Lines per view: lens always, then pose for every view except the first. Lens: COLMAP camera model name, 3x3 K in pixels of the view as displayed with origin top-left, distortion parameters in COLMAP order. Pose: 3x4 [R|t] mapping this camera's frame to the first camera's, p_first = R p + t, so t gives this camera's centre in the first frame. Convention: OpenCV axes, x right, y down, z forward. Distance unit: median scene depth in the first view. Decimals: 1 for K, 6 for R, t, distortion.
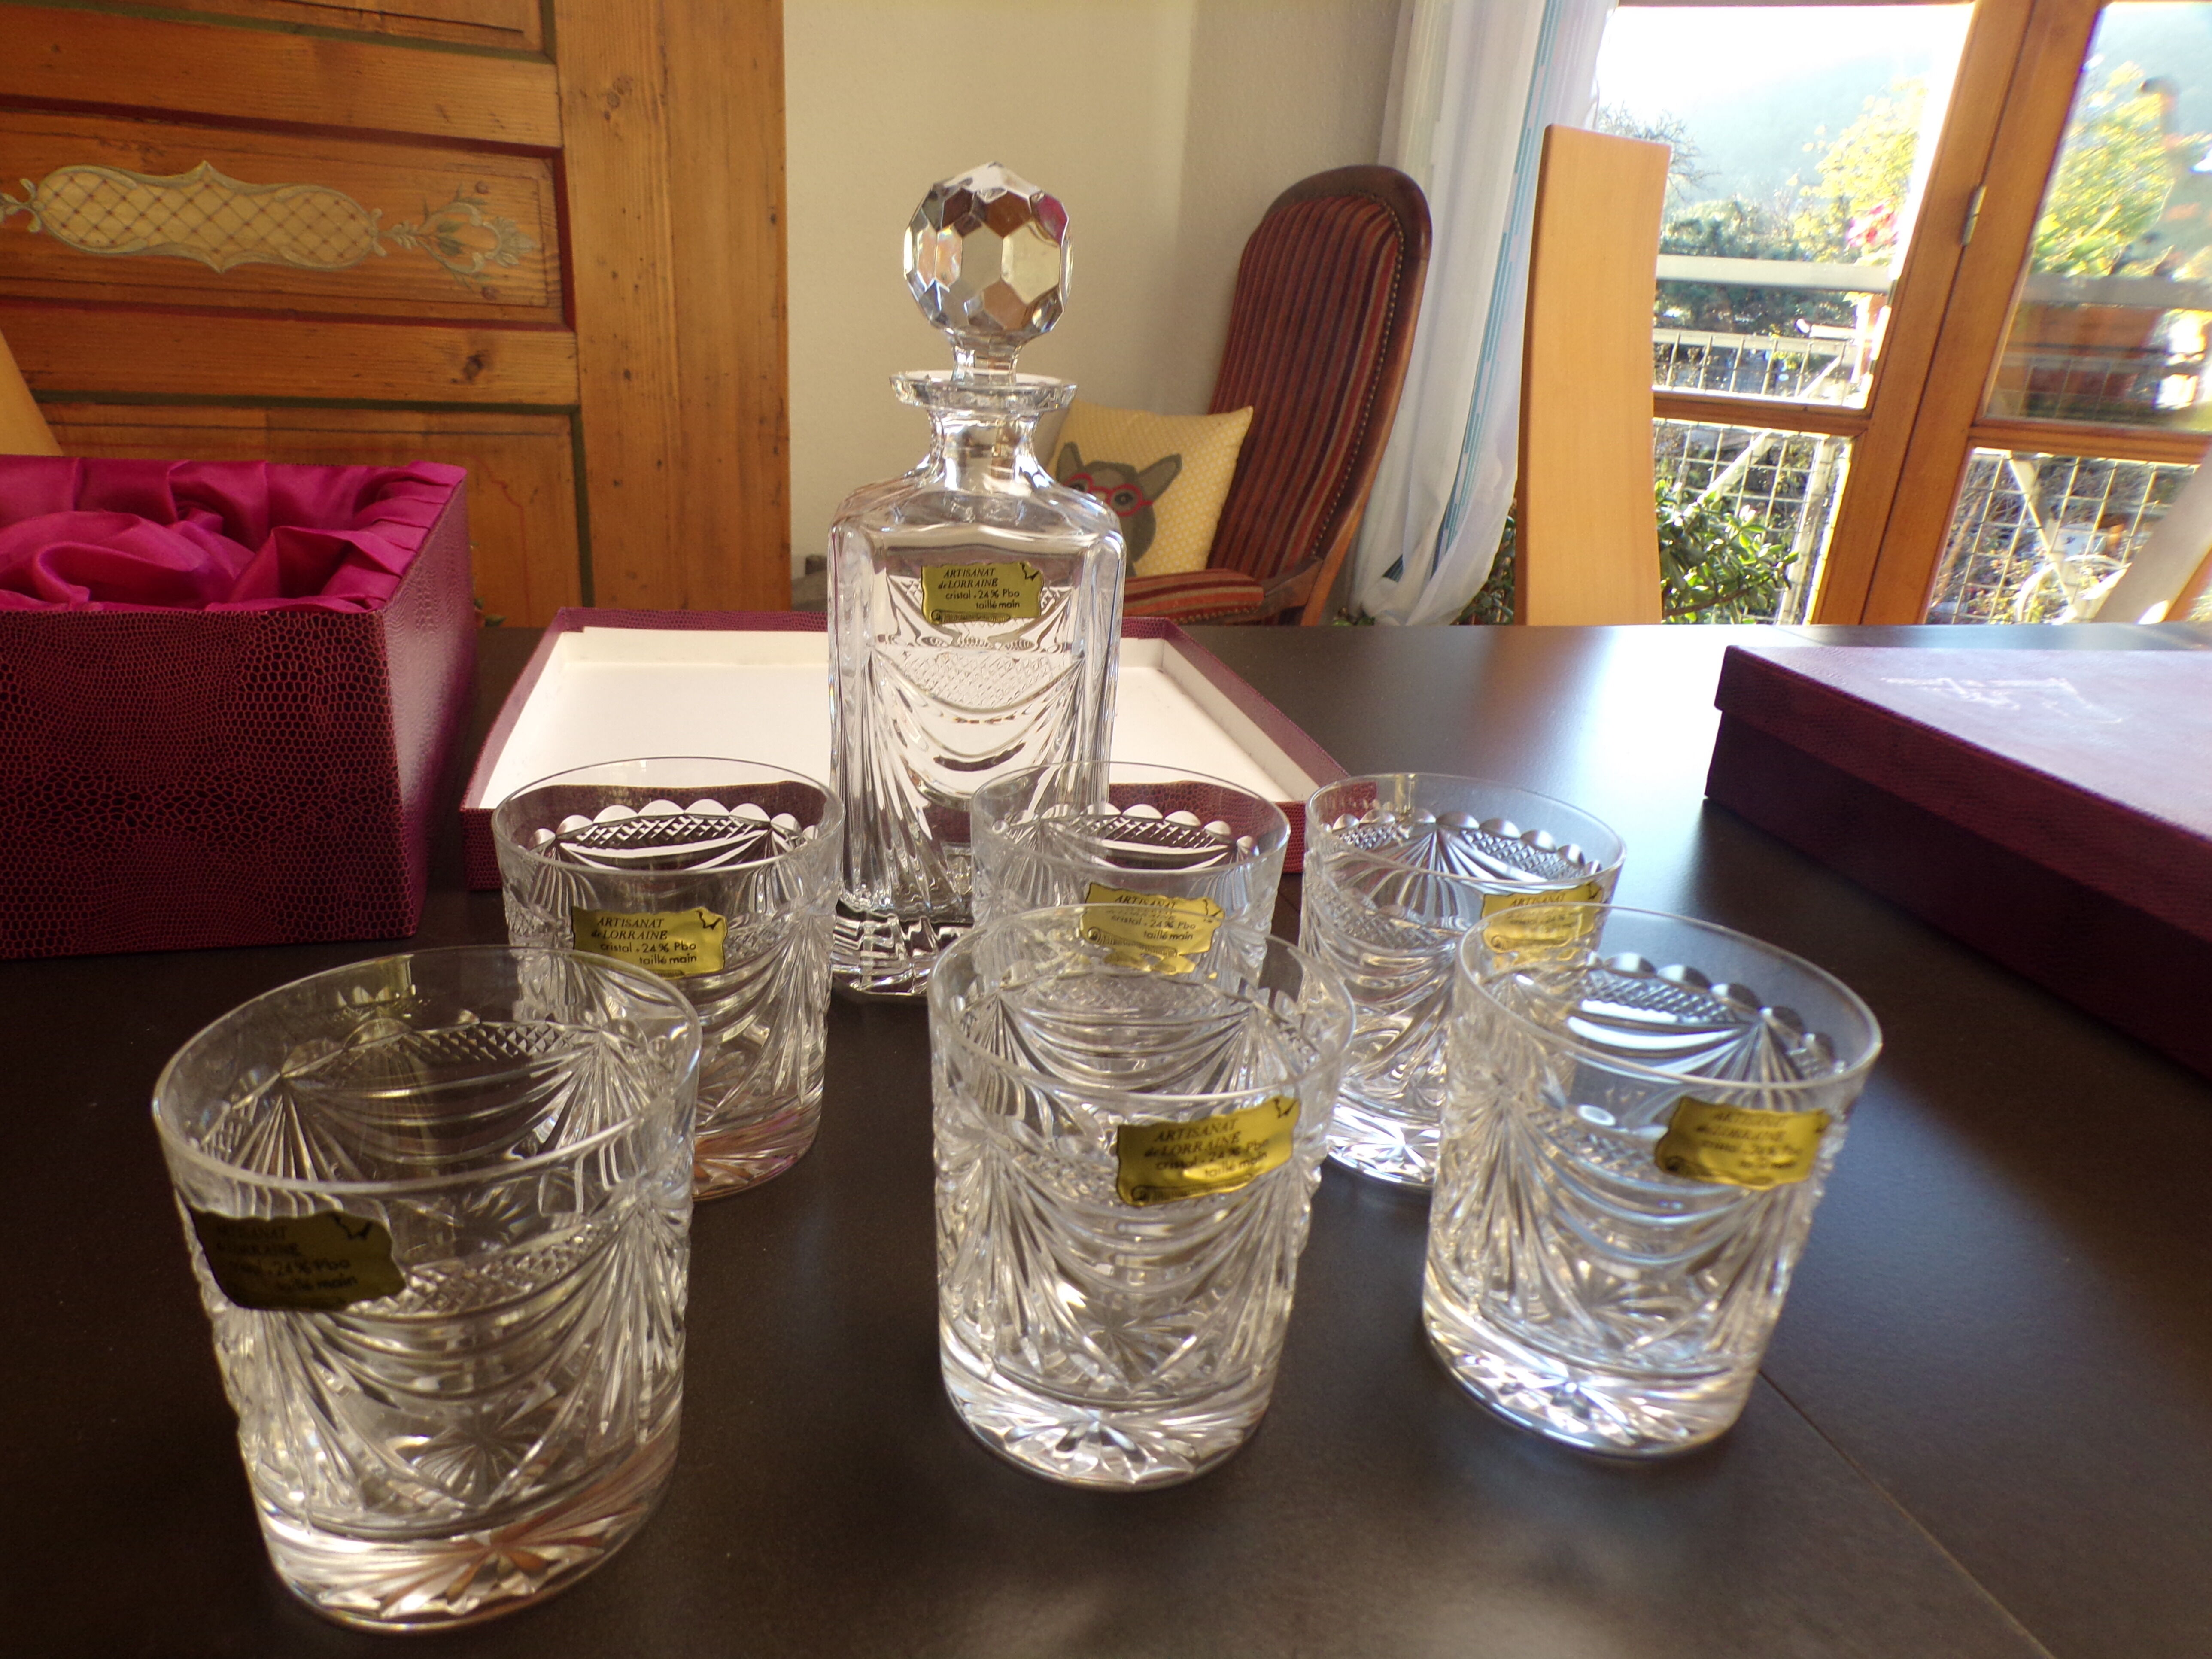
lens RADIAL K [[1510.9, 0, 1098.1], [0, 1510.9, 833.3], [0, 0, 1]] dist [0.027057, 0.023727]
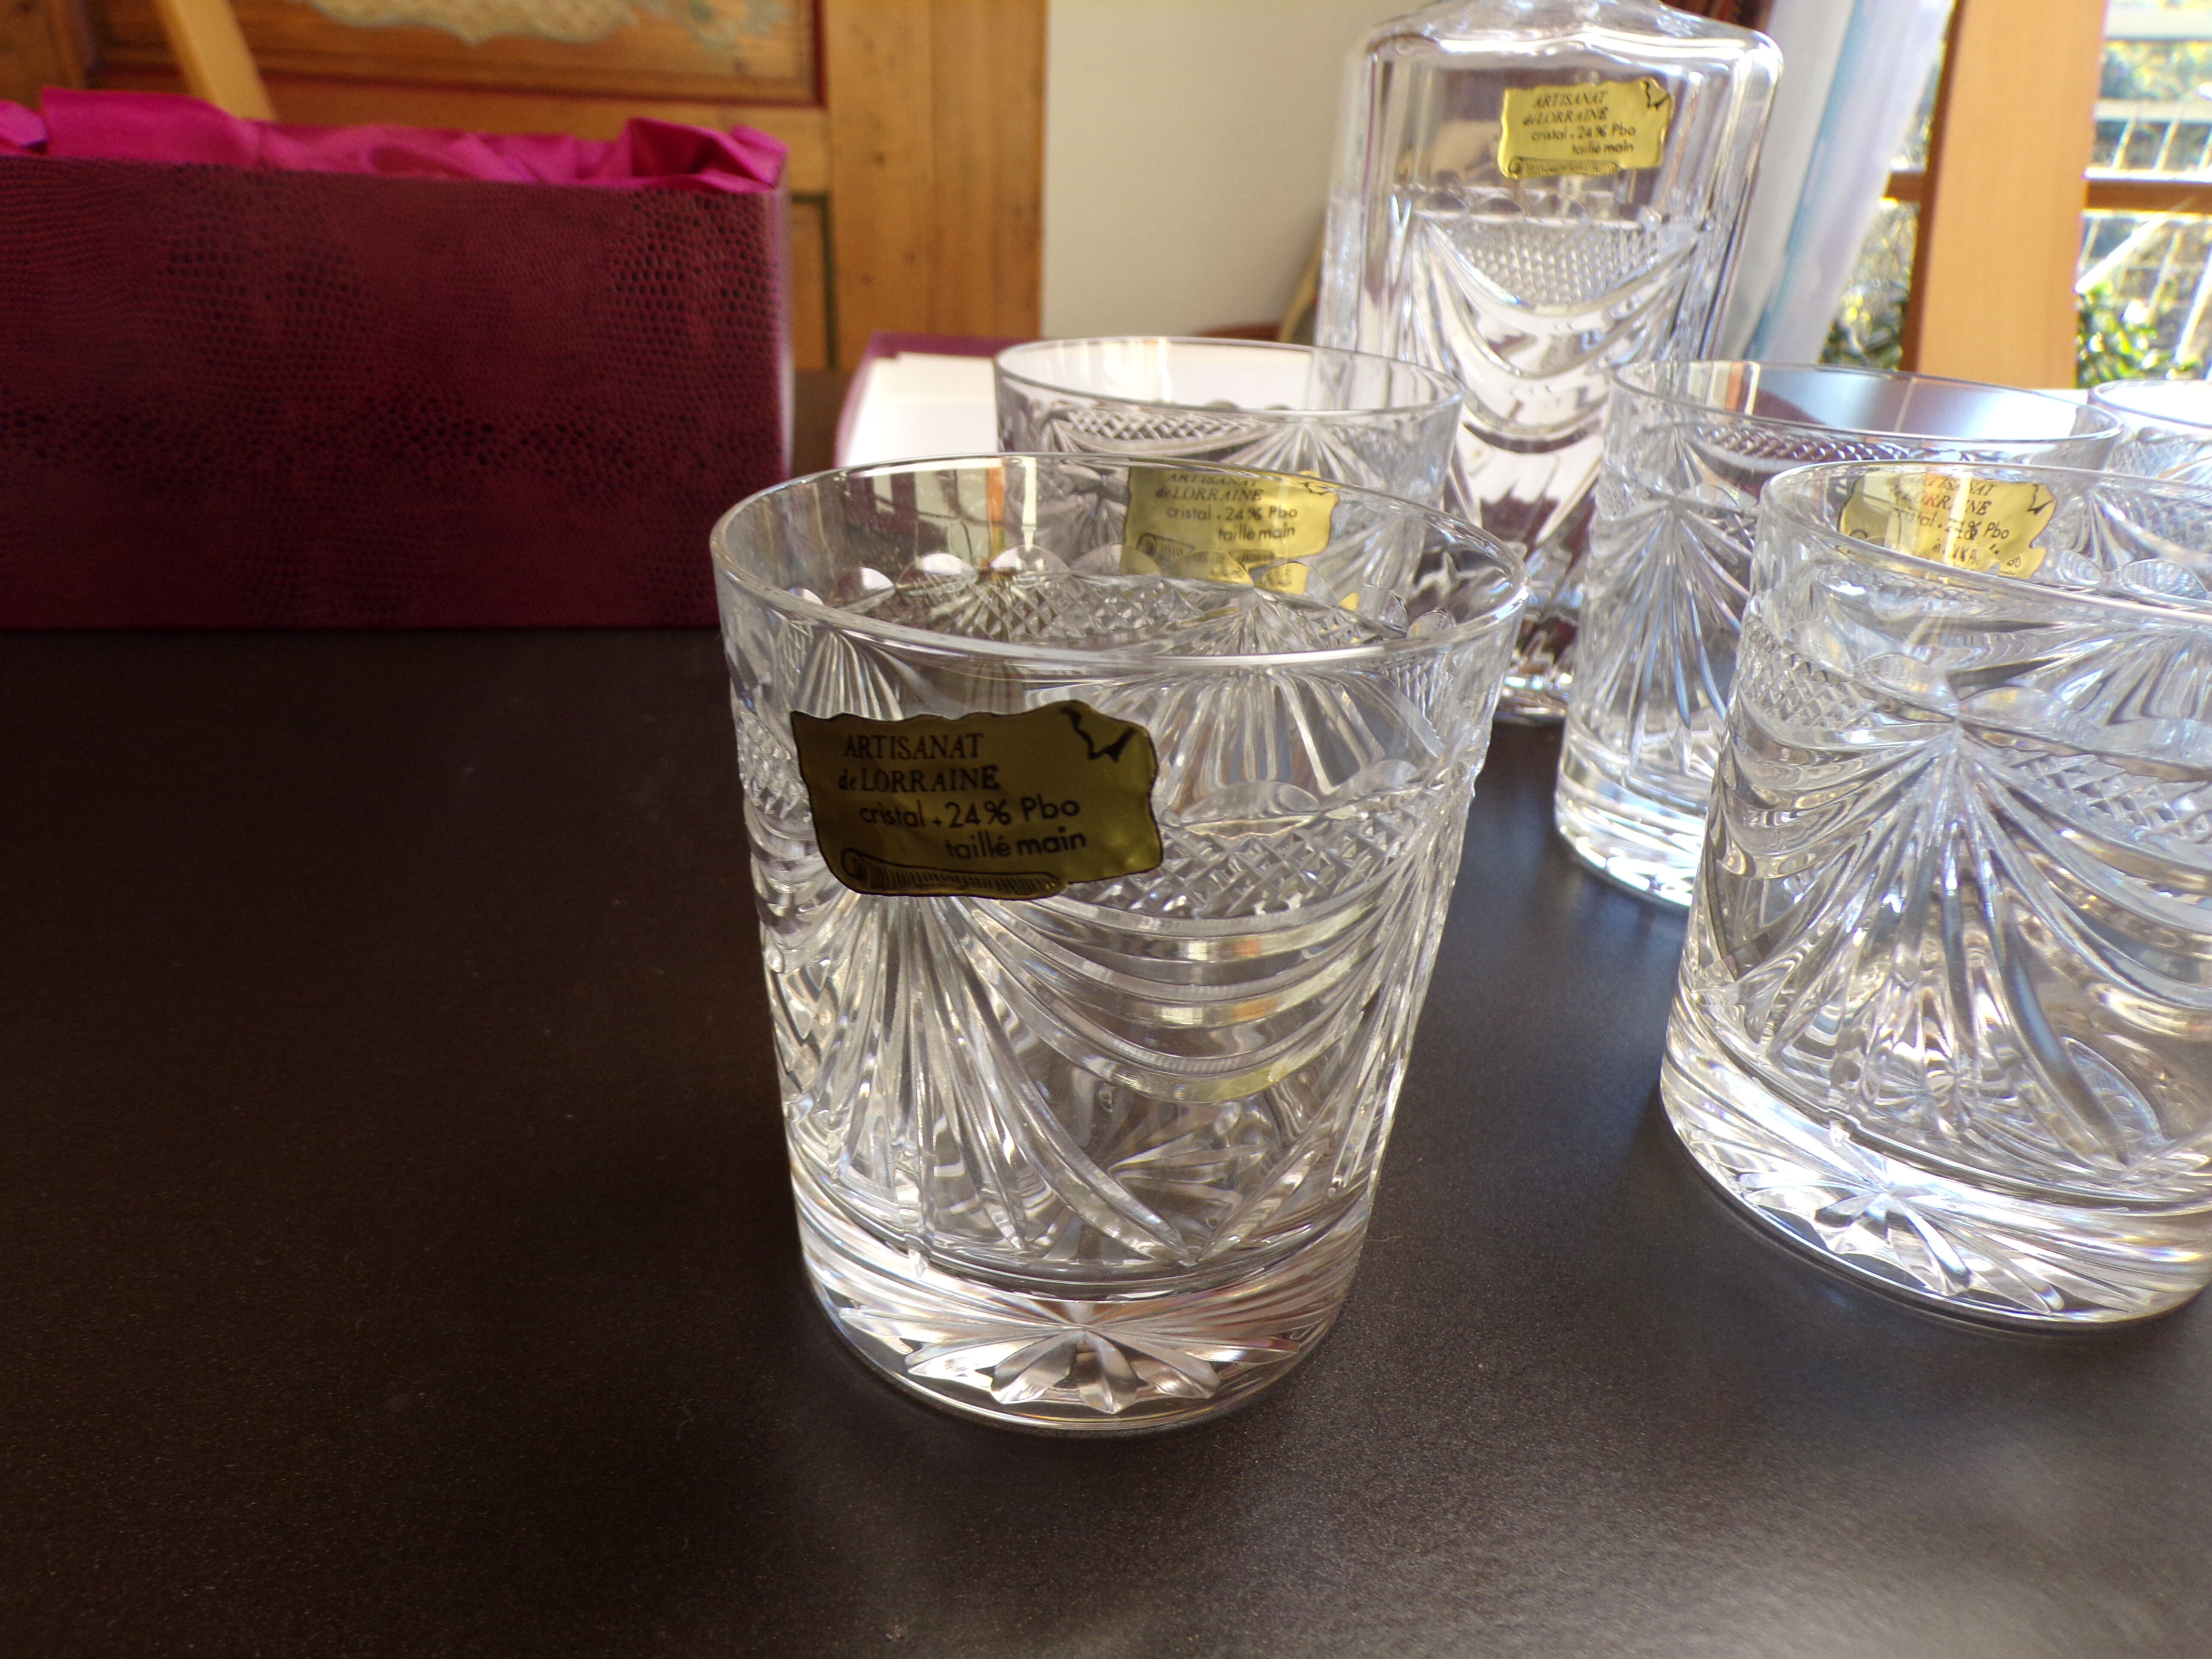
lens RADIAL K [[1510.9, 0, 1096.6], [0, 1510.9, 835.0], [0, 0, 1]] dist [0.027057, 0.023727]
pose [[0.992657, 0.034208, -0.116024, -0.060181], [-0.024661, 0.996266, 0.082744, 0.035413], [0.118421, -0.079276, 0.989794, 0.063266]]
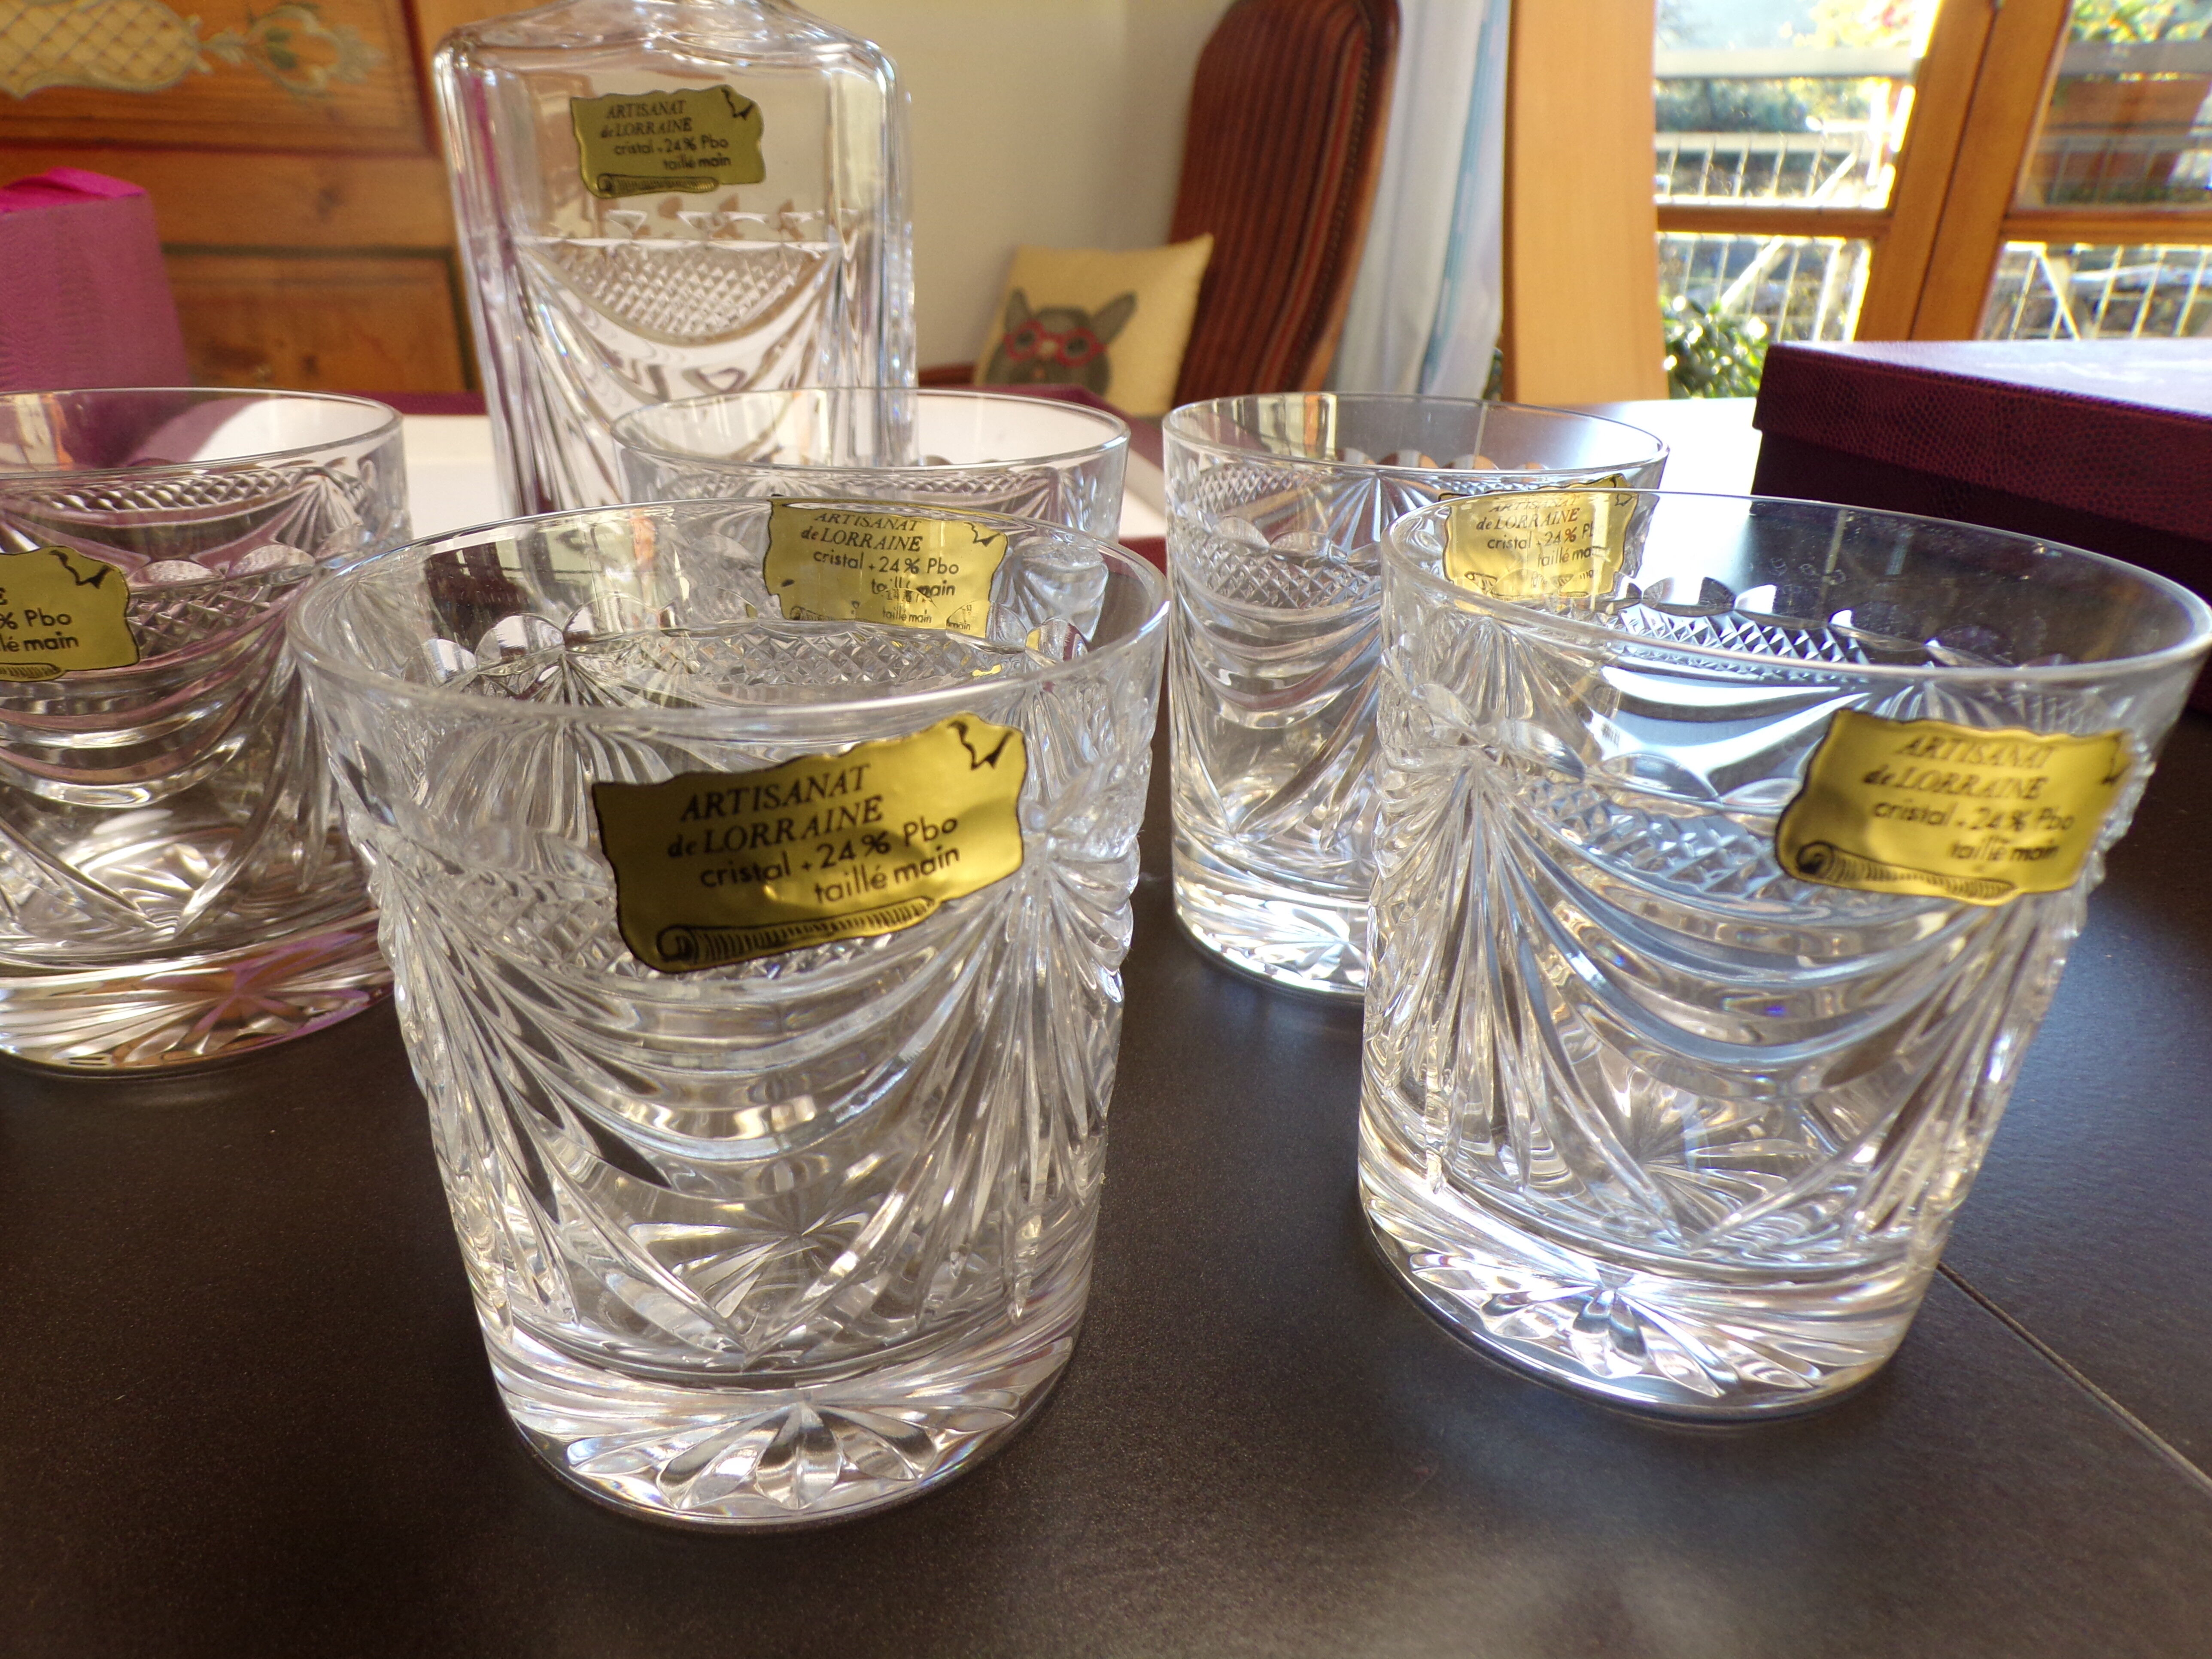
lens RADIAL K [[1510.9, 0, 1093.8], [0, 1510.9, 832.8], [0, 0, 1]] dist [0.027057, 0.023727]
pose [[0.999001, -0.044446, -0.004735, 0.027076], [0.044642, 0.997425, 0.056137, 0.031565], [0.002228, -0.056292, 0.998412, 0.093150]]
